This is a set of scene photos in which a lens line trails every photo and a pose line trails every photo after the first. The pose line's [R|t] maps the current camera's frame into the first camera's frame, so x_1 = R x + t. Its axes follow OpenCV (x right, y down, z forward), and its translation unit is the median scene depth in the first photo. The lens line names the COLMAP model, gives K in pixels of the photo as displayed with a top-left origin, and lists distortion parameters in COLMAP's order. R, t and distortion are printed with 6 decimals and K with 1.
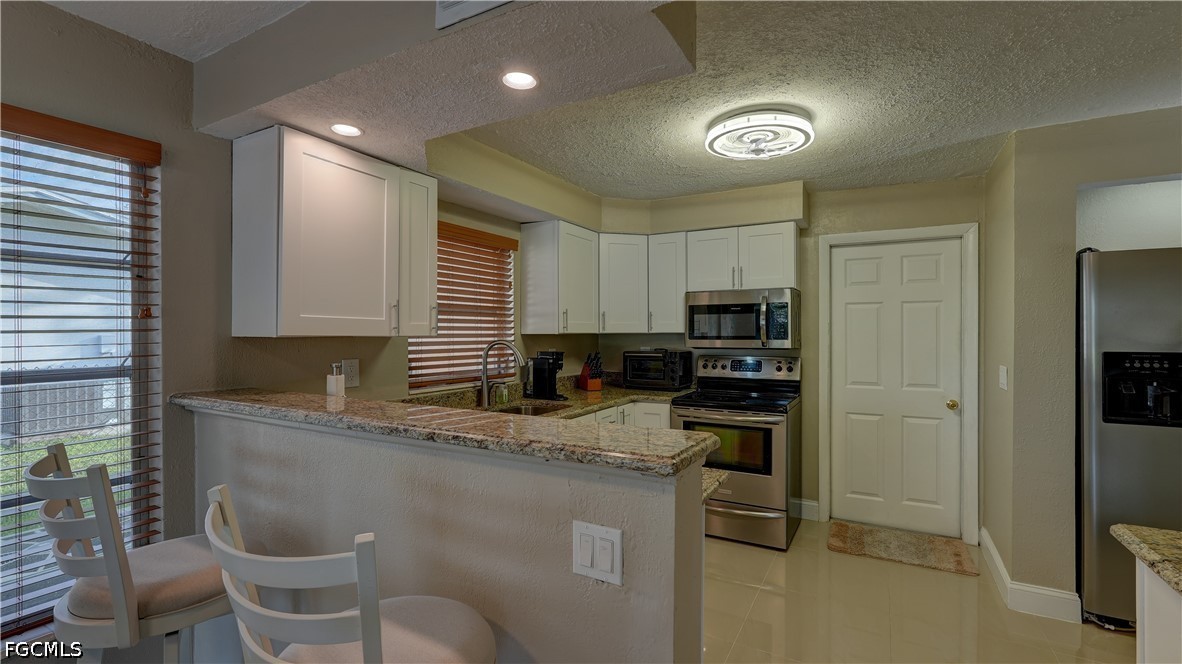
lens RADIAL K [[522.1, 0, 591.0], [0, 522.1, 332.0], [0, 0, 1]] dist [-0.014164, 0.007109]
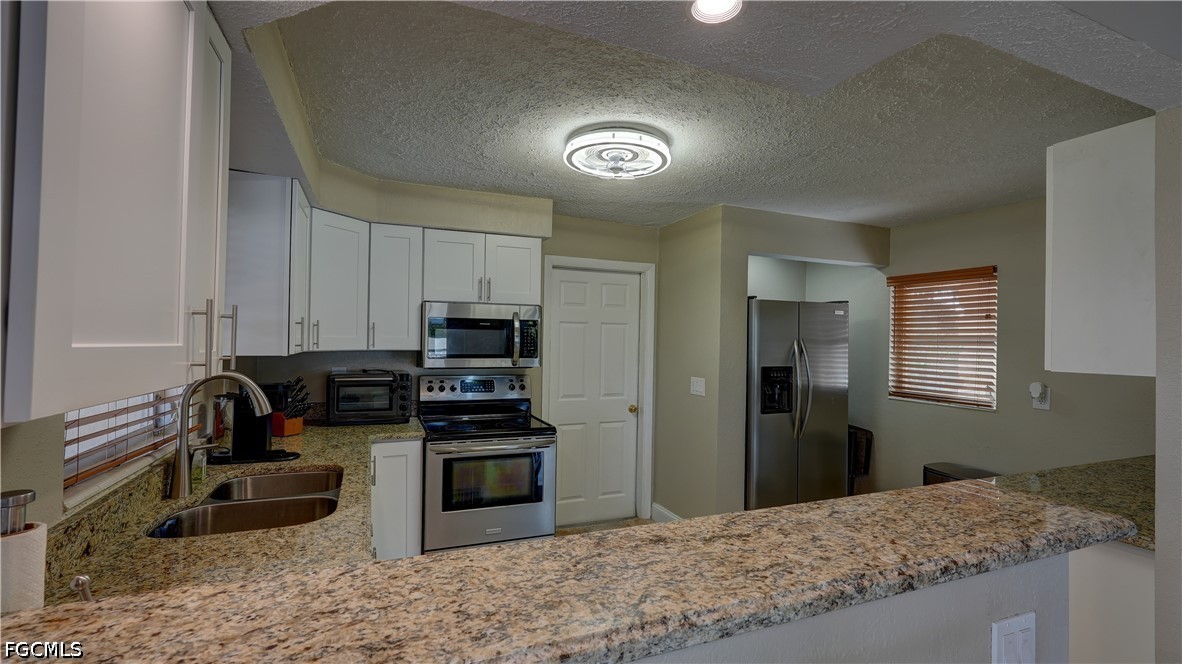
lens RADIAL K [[522.1, 0, 591.0], [0, 522.1, 332.0], [0, 0, 1]] dist [-0.014164, 0.007109]
pose [[0.616969, 0.020839, 0.786712, -0.329841], [-0.015946, 0.999775, -0.013978, -0.021794], [-0.786826, -0.003921, 0.617162, 0.309844]]
